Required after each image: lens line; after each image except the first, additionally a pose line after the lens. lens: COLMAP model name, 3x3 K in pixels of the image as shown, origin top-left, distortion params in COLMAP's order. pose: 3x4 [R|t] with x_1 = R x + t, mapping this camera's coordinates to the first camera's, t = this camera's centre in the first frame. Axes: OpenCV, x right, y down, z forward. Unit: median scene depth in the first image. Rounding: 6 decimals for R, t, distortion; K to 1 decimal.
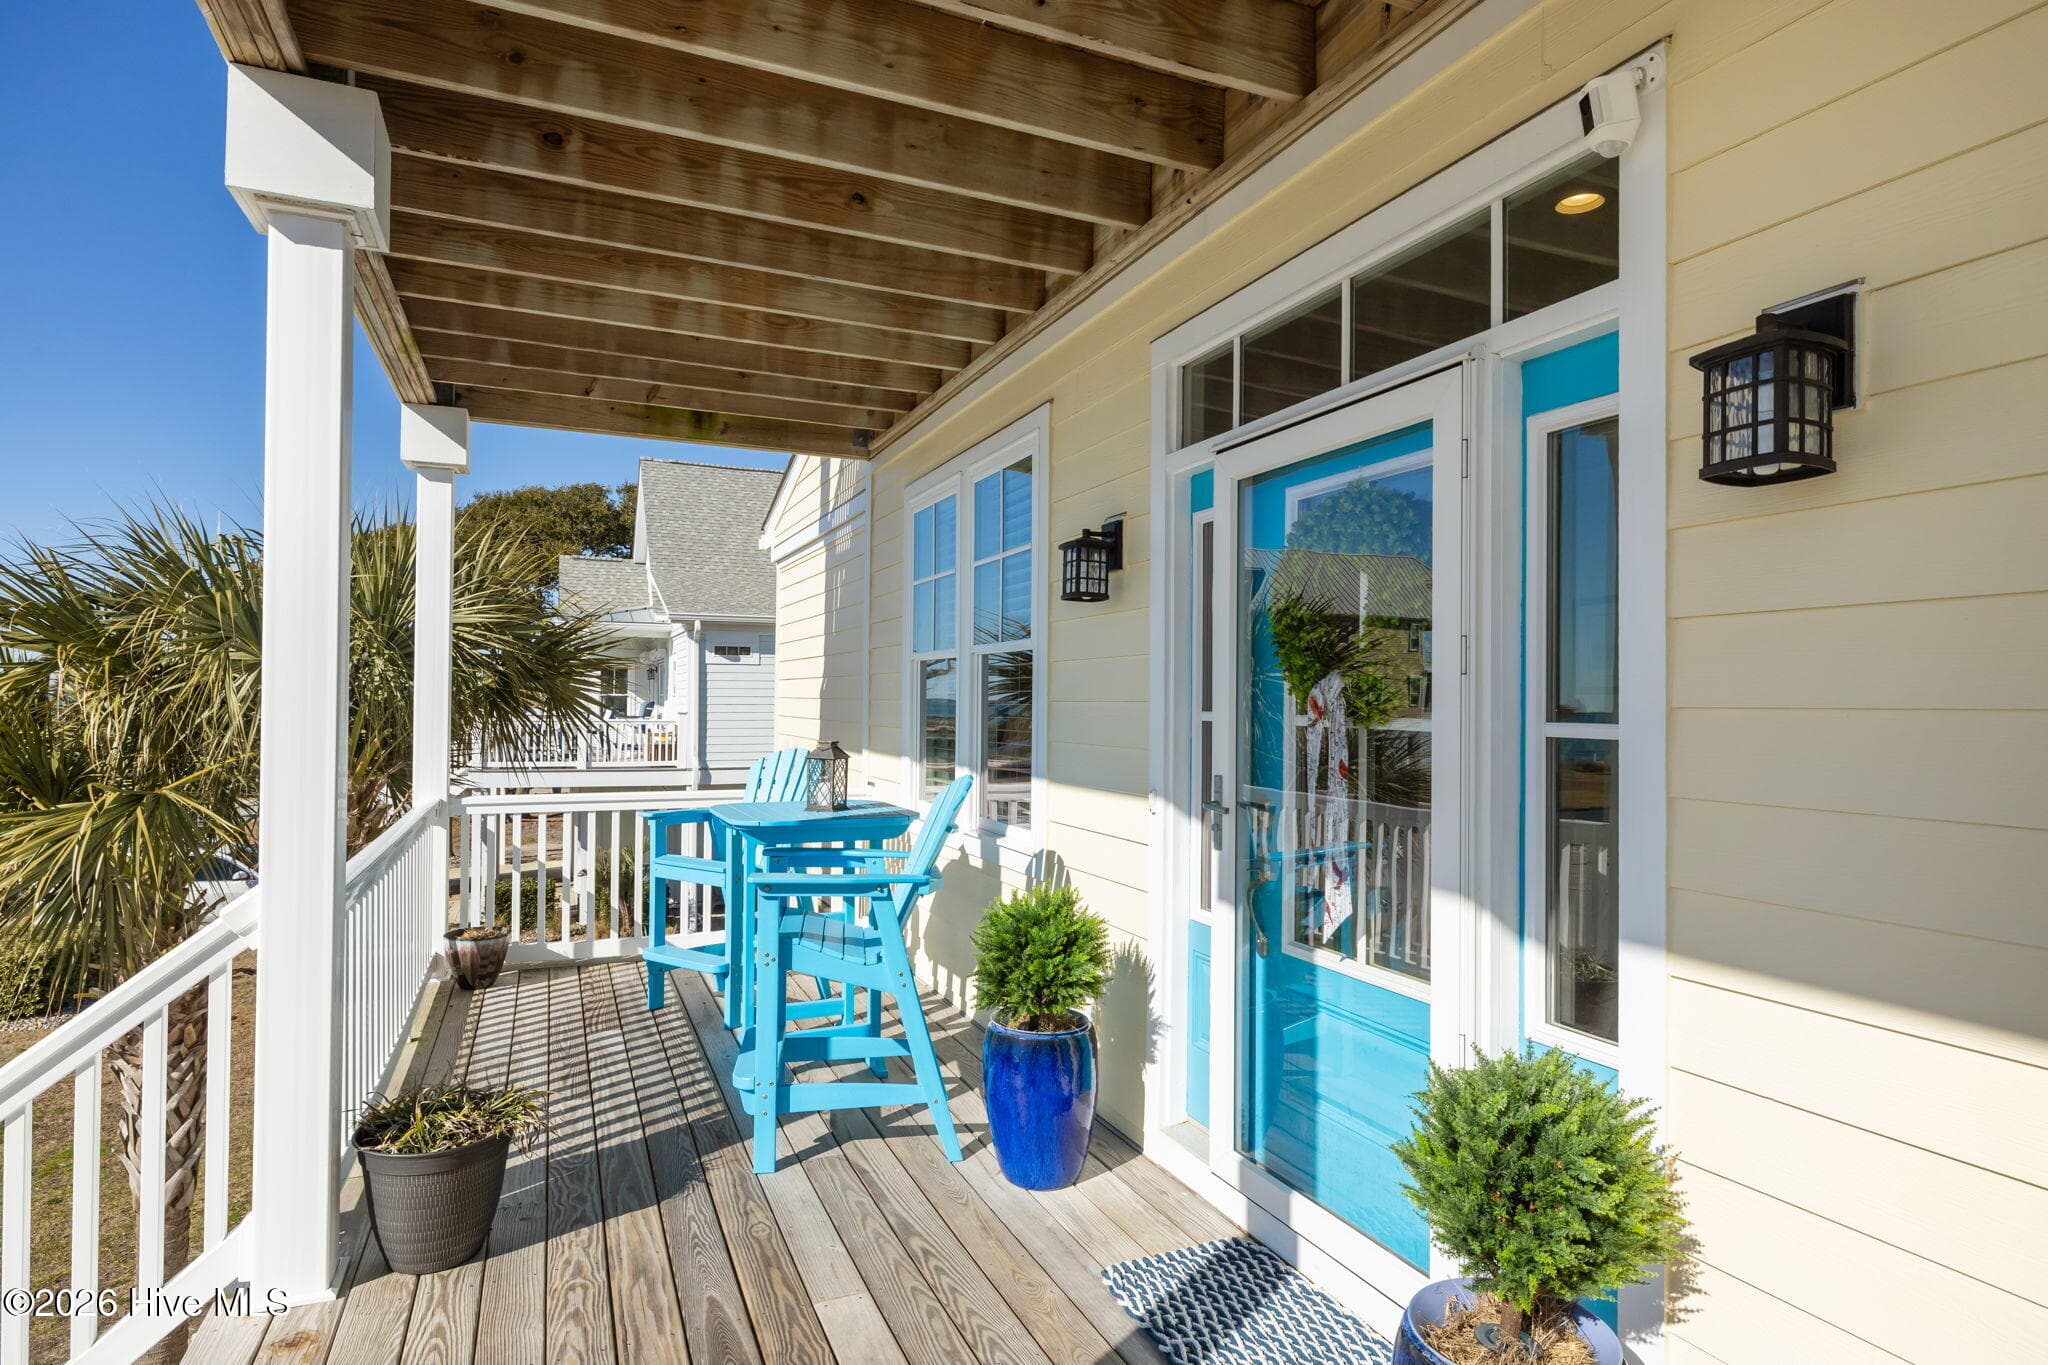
lens RADIAL K [[1086.2, 0, 1024.0], [0, 1086.2, 682.5], [0, 0, 1]] dist [0.000052, 0.000350]
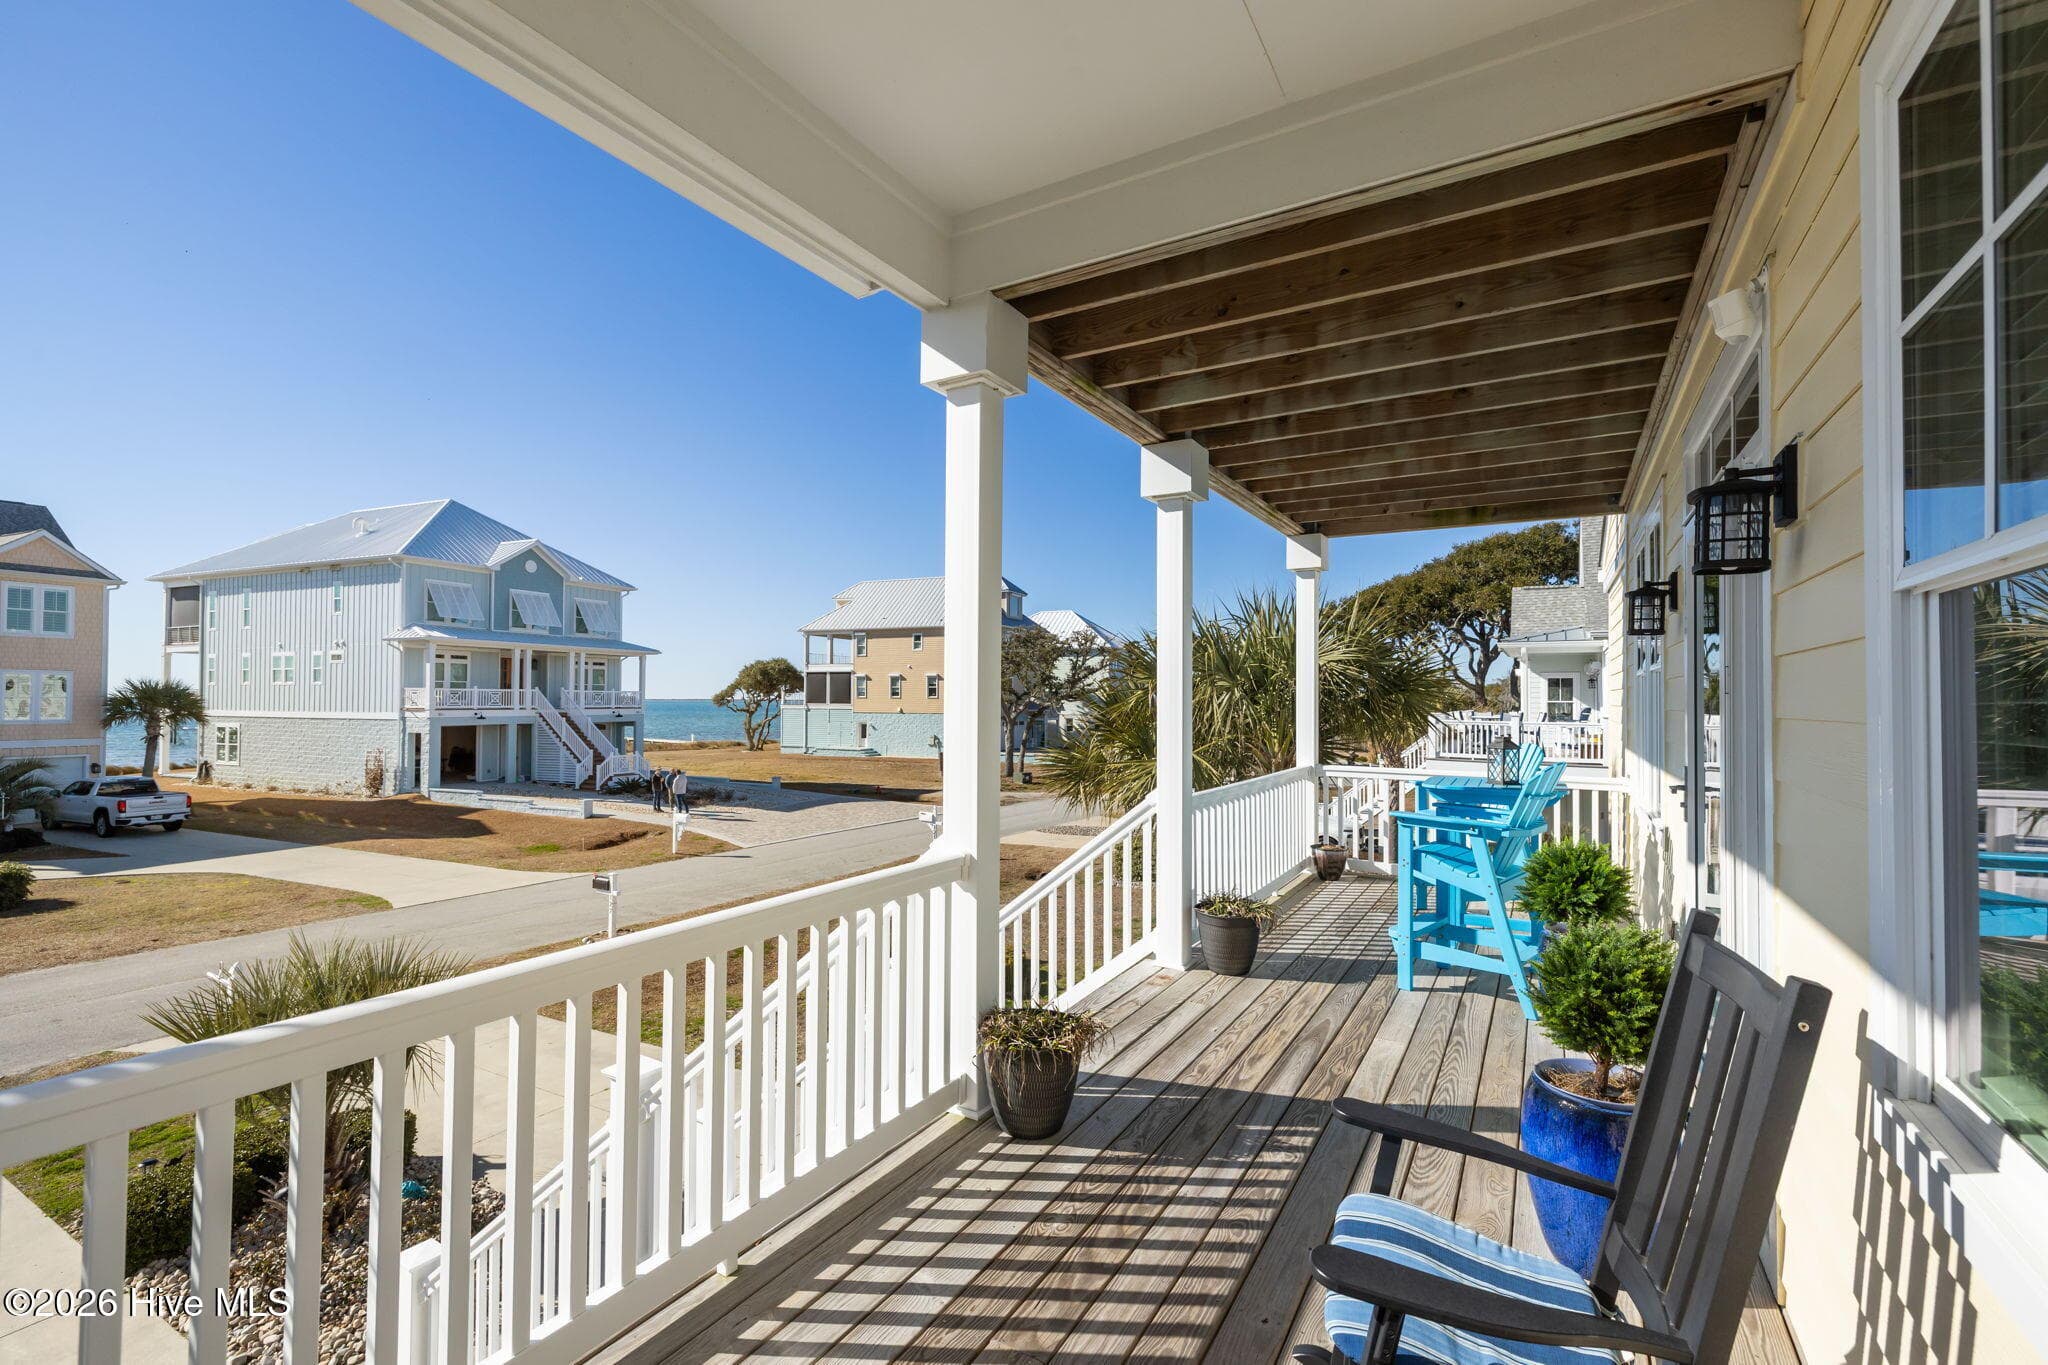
lens RADIAL K [[895.2, 0, 1033.2], [0, 895.2, 682.0], [0, 0, 1]] dist [-0.000342, -0.000424]
pose [[0.591063, -0.017507, -0.806435, 0.506948], [0.009732, 0.999846, -0.014572, -0.010507], [0.806566, 0.000764, 0.591143, -0.264491]]
